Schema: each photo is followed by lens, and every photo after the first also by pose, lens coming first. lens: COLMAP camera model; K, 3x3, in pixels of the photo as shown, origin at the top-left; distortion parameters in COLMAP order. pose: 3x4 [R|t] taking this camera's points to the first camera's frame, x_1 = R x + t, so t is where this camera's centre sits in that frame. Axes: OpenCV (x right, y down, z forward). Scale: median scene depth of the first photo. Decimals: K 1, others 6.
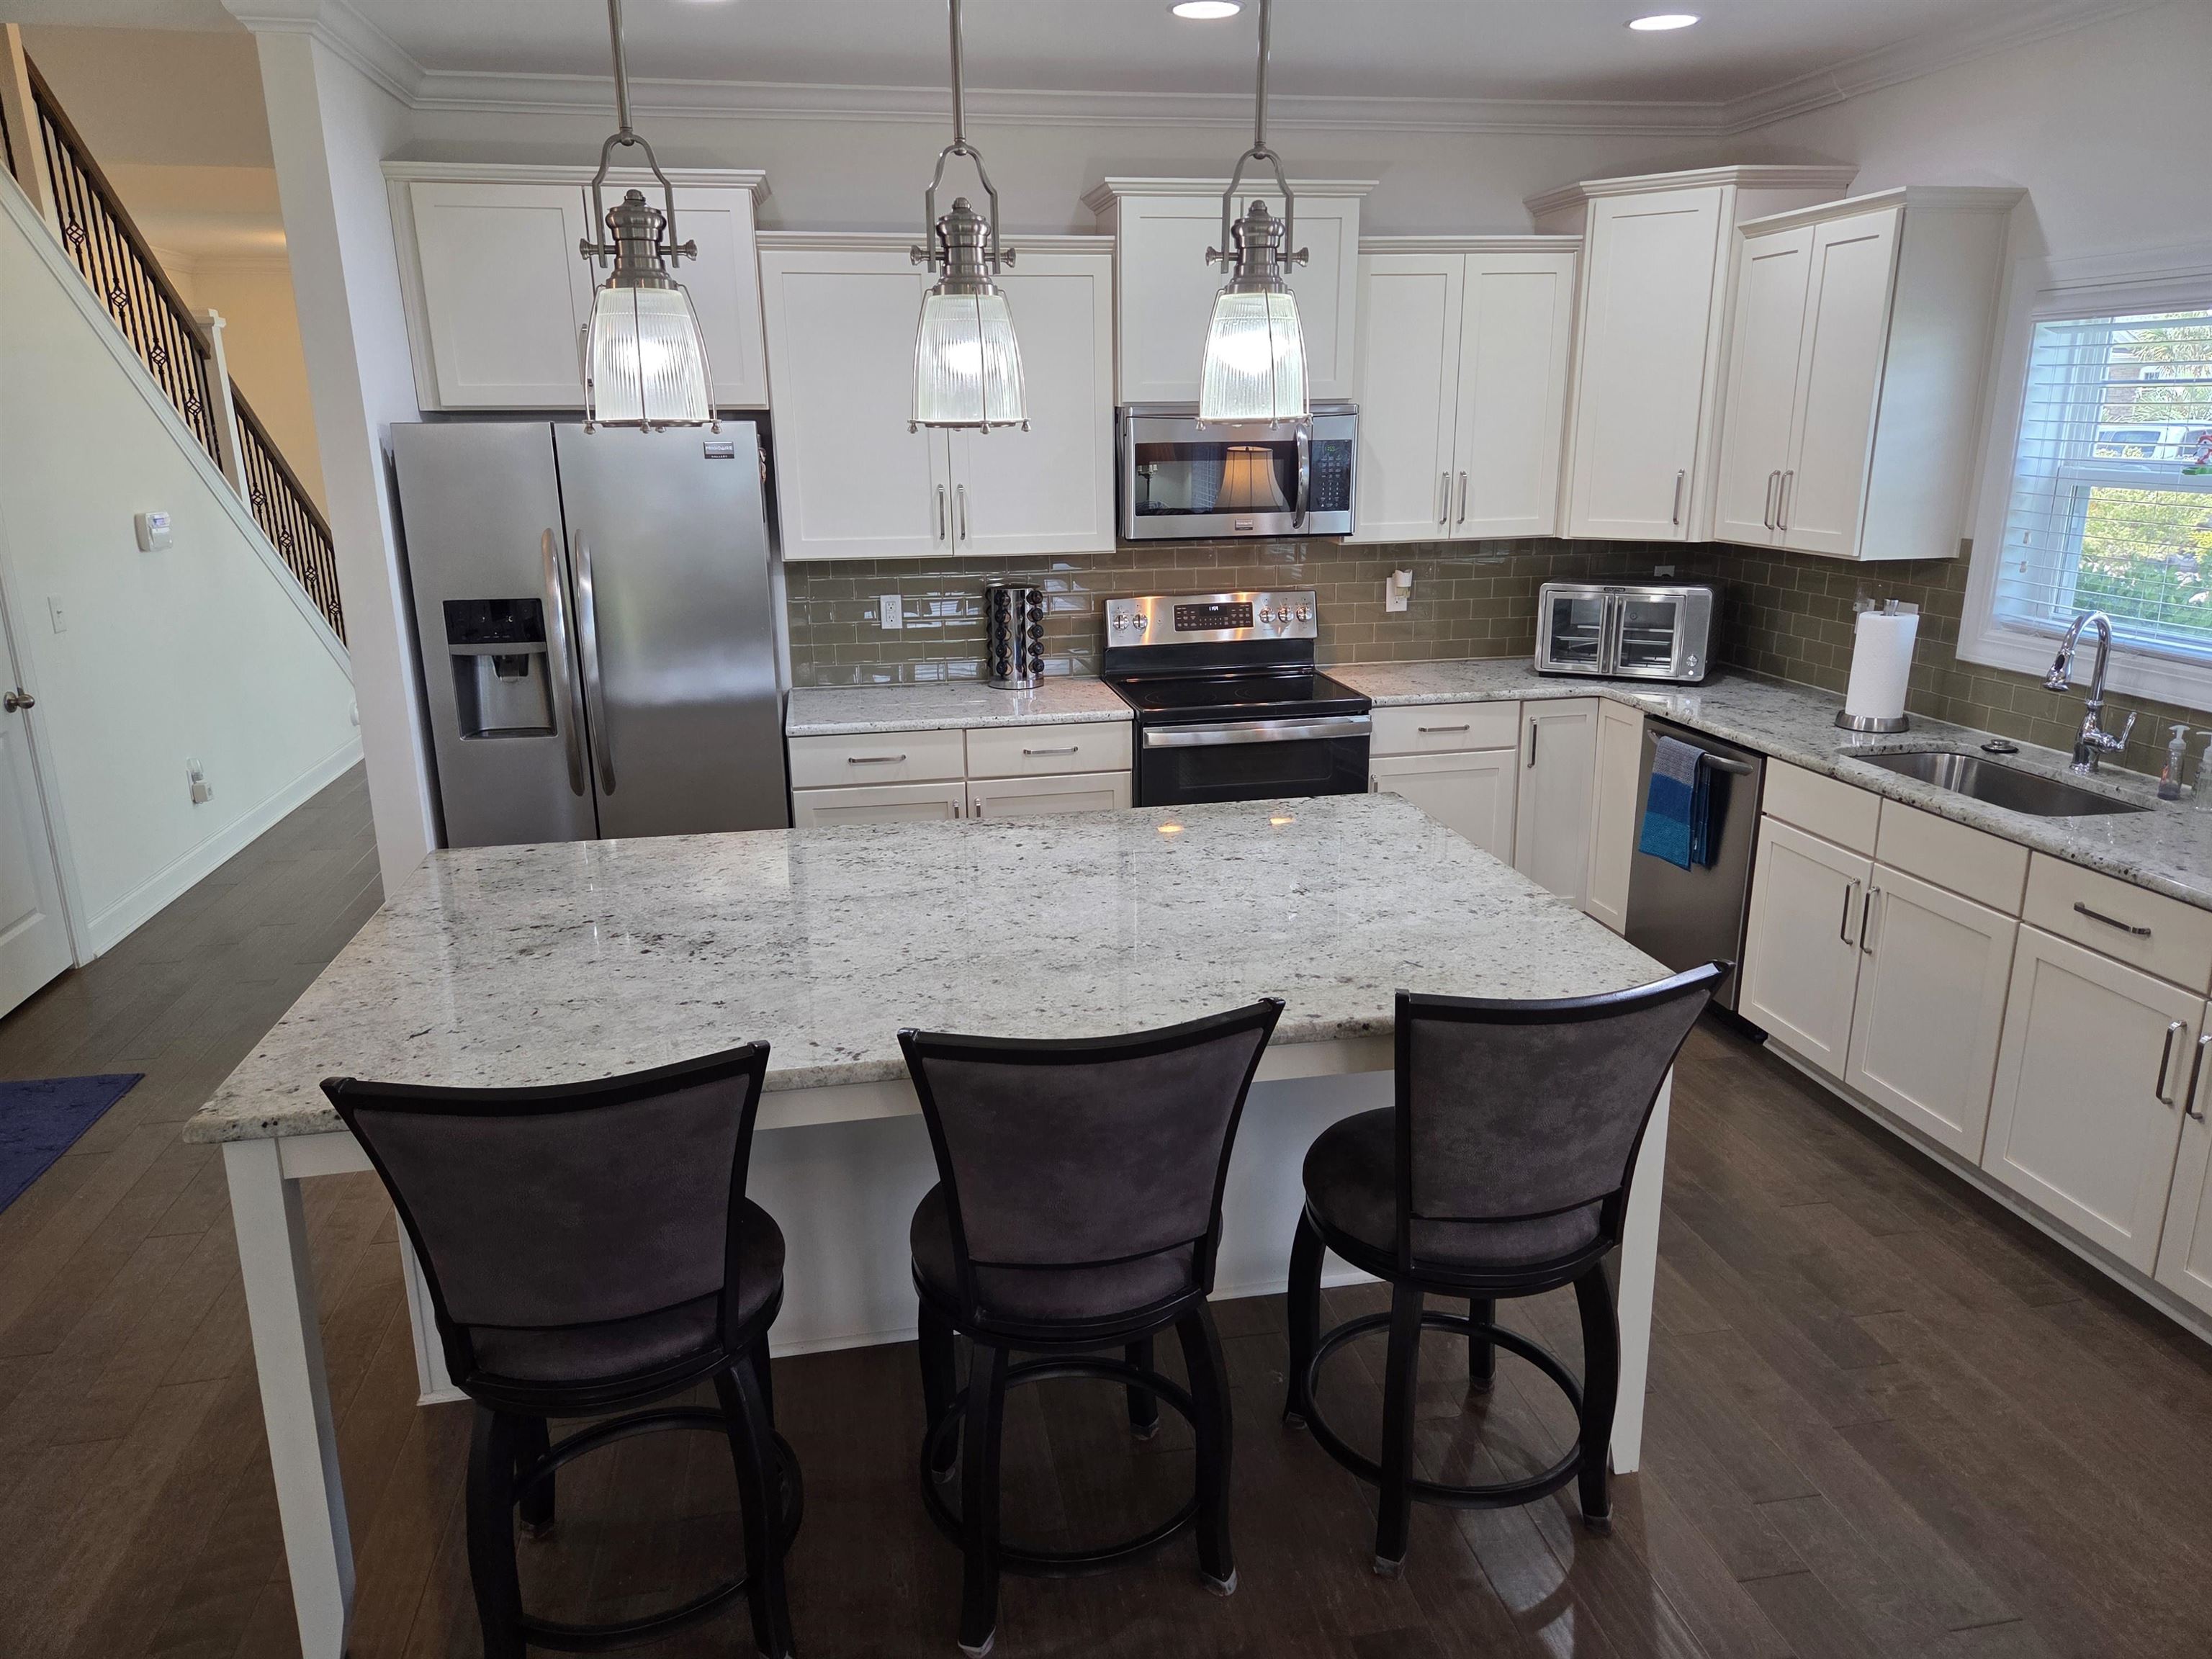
lens RADIAL K [[1473.3, 0, 1104.6], [0, 1473.3, 818.1], [0, 0, 1]] dist [0.076972, -0.062149]
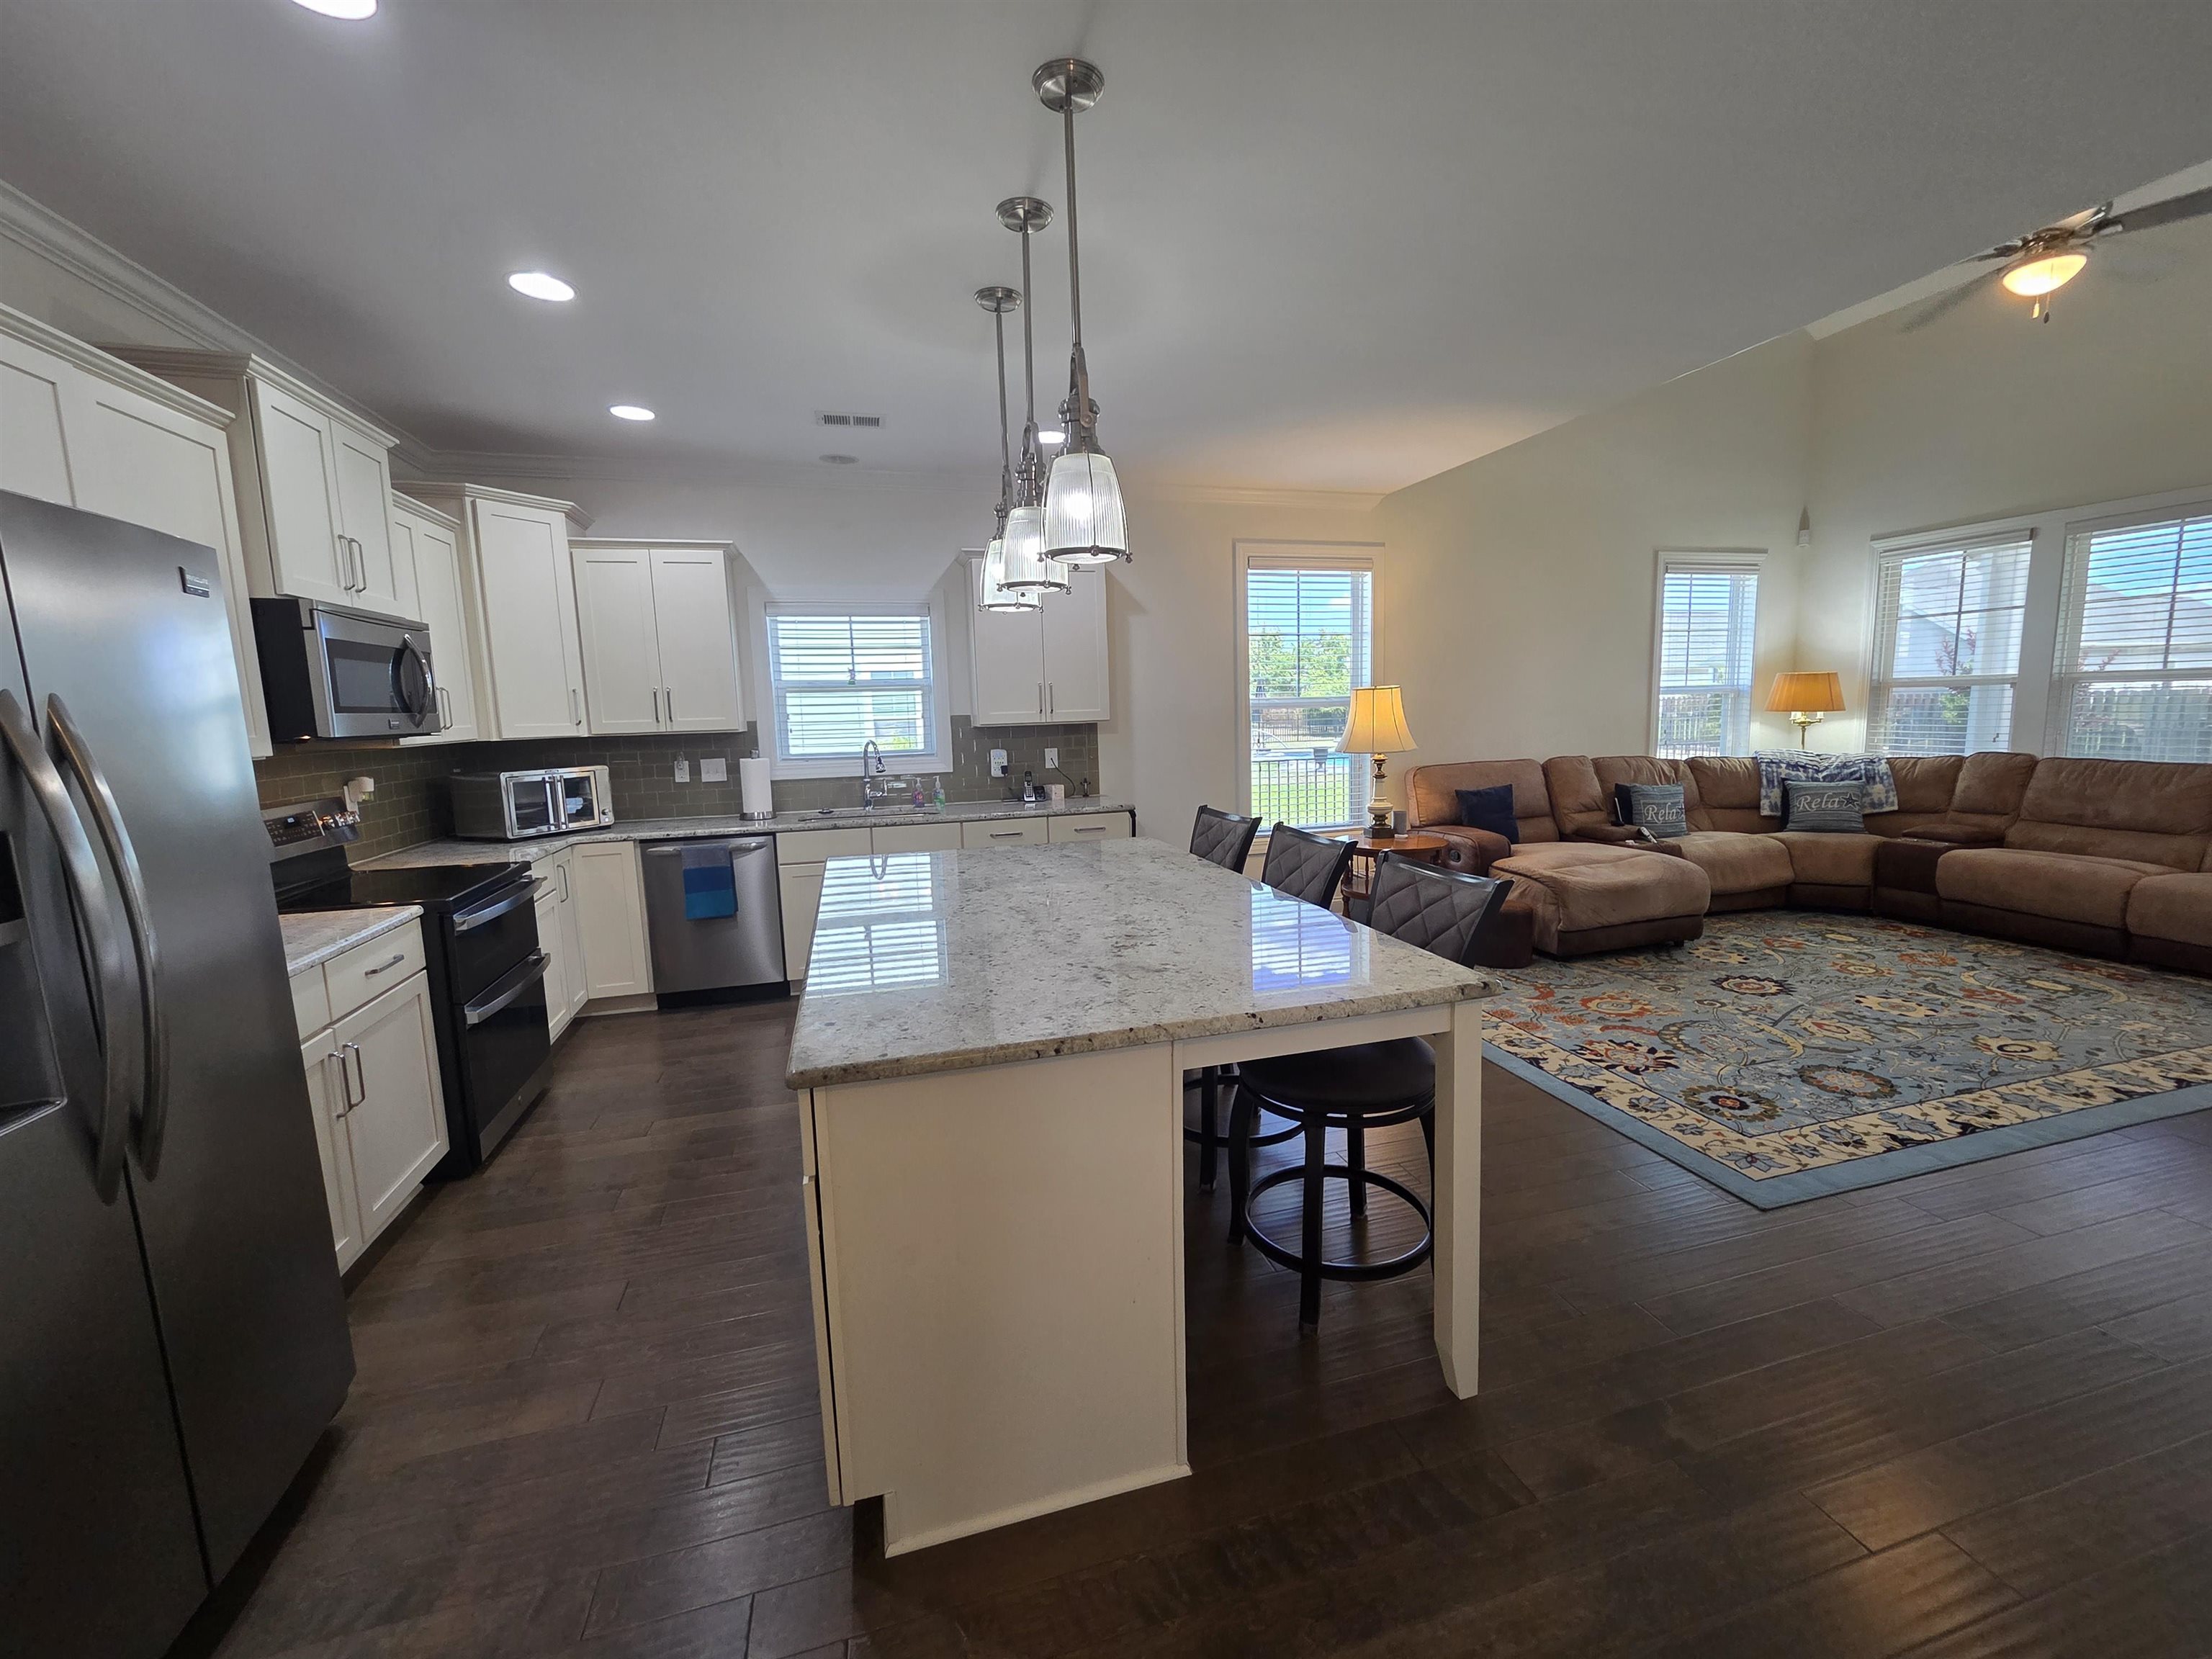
lens RADIAL K [[912.9, 0, 1131.0], [0, 912.9, 826.9], [0, 0, 1]] dist [-0.000499, 0.000438]
pose [[-0.102924, -0.118754, 0.987575, -0.722422], [0.287646, 0.946874, 0.143838, -0.087110], [-0.952190, 0.298876, -0.063297, 0.679159]]
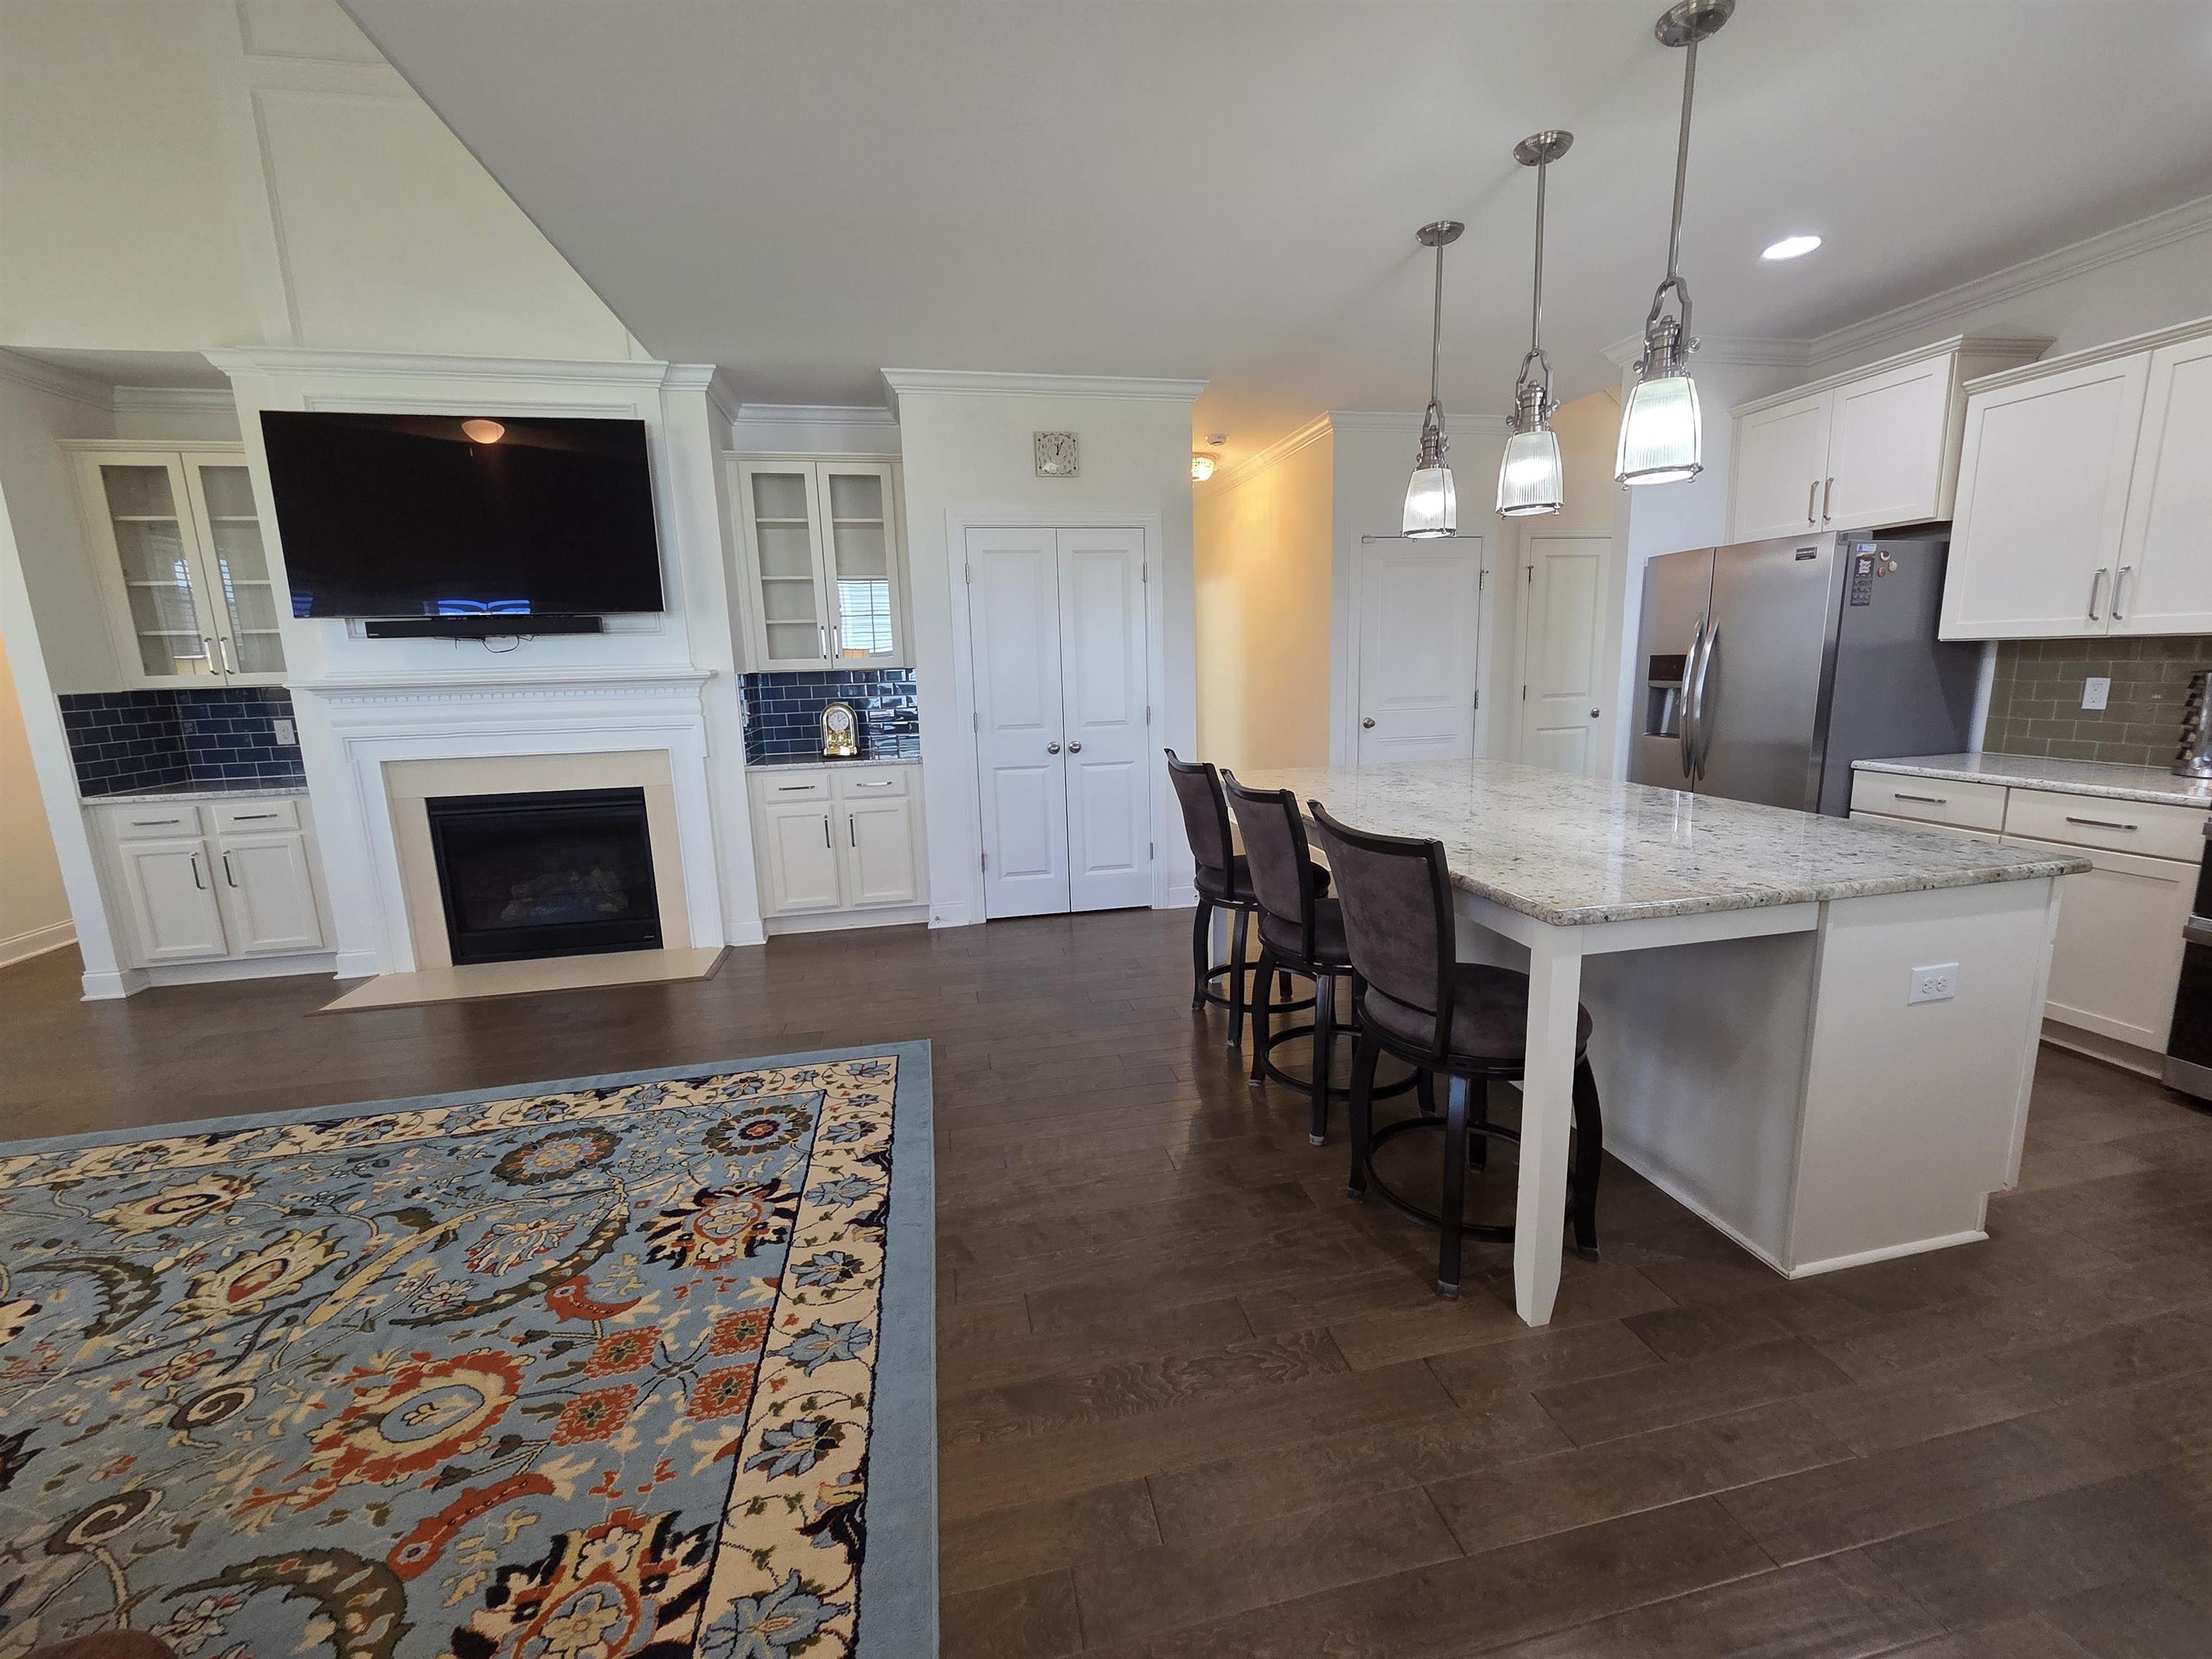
lens RADIAL K [[912.9, 0, 1117.8], [0, 912.9, 822.8], [0, 0, 1]] dist [-0.000499, 0.000438]
pose [[0.025238, 0.188389, -0.981770, 0.650231], [-0.236203, 0.955400, 0.177257, 0.001836], [0.971376, 0.227423, 0.068610, 0.358375]]
